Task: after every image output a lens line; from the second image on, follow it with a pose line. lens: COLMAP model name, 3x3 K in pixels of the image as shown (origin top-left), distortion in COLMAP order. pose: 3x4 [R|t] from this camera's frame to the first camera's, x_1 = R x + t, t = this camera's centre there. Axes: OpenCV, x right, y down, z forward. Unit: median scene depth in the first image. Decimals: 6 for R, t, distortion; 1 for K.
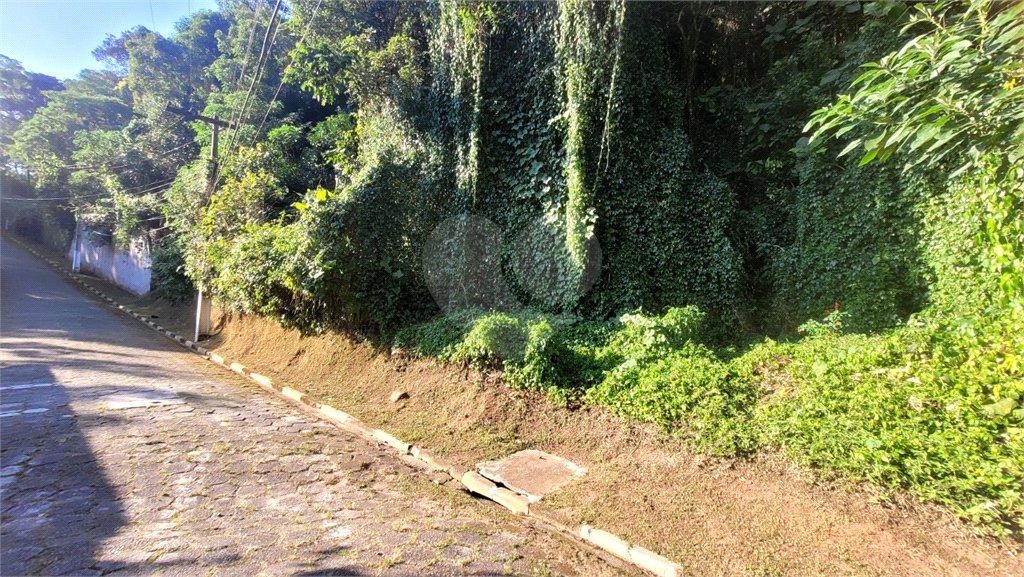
lens RADIAL K [[403.2, 0, 511.1], [0, 403.2, 288.7], [0, 0, 1]] dist [0.002369, -0.000838]
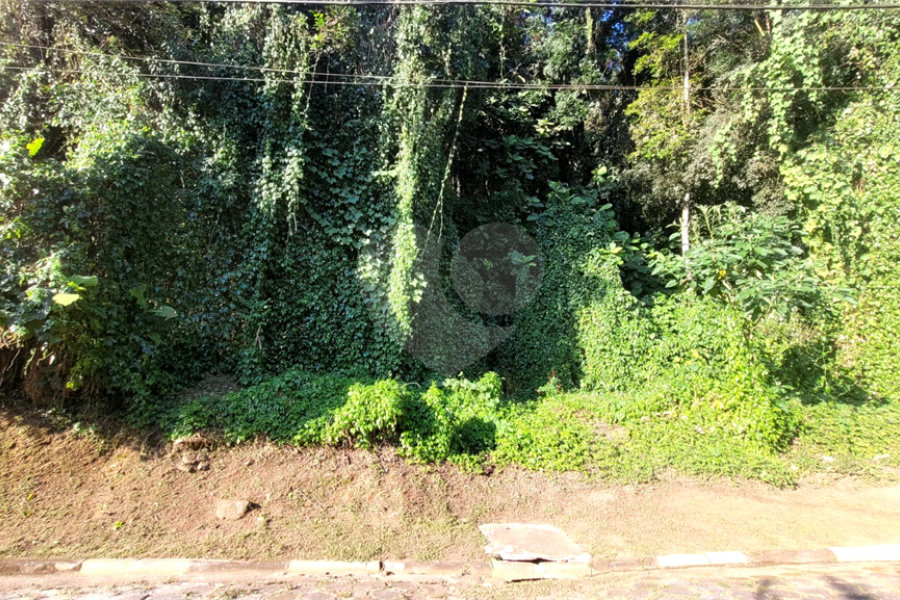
lens RADIAL K [[419.5, 0, 450.3], [0, 419.5, 300.7], [0, 0, 1]] dist [0.004336, -0.001106]
pose [[0.642920, 0.143926, 0.752289, -0.518096], [-0.052728, 0.988173, -0.143992, 0.017163], [-0.764116, 0.052909, 0.642906, 0.253745]]
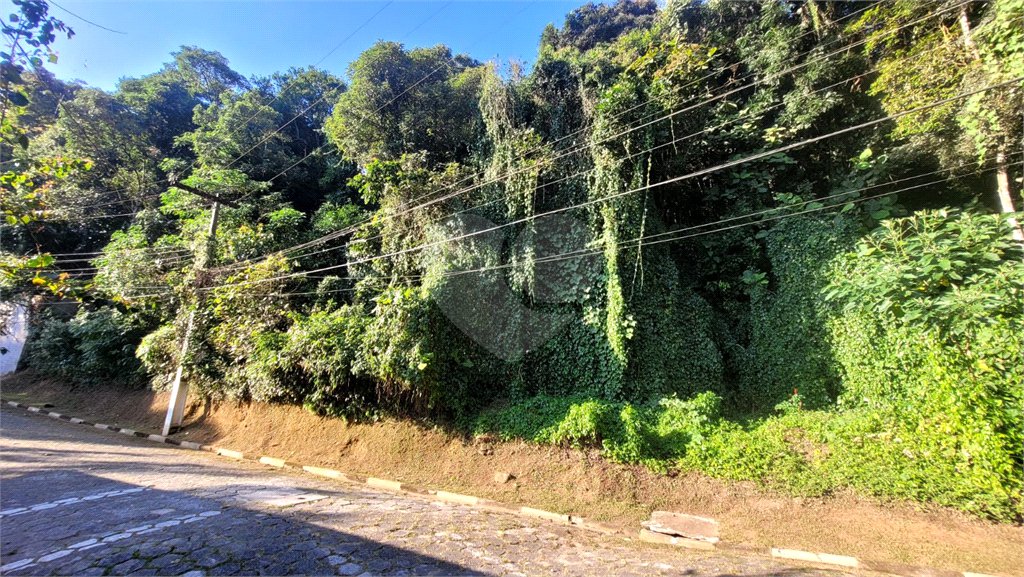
lens RADIAL K [[403.2, 0, 511.2], [0, 403.2, 289.3], [0, 0, 1]] dist [0.002369, -0.000838]
pose [[0.963125, 0.054372, 0.263504, -0.499315], [-0.005200, 0.982947, -0.183817, -0.037721], [-0.269004, 0.175669, 0.946983, -0.143565]]
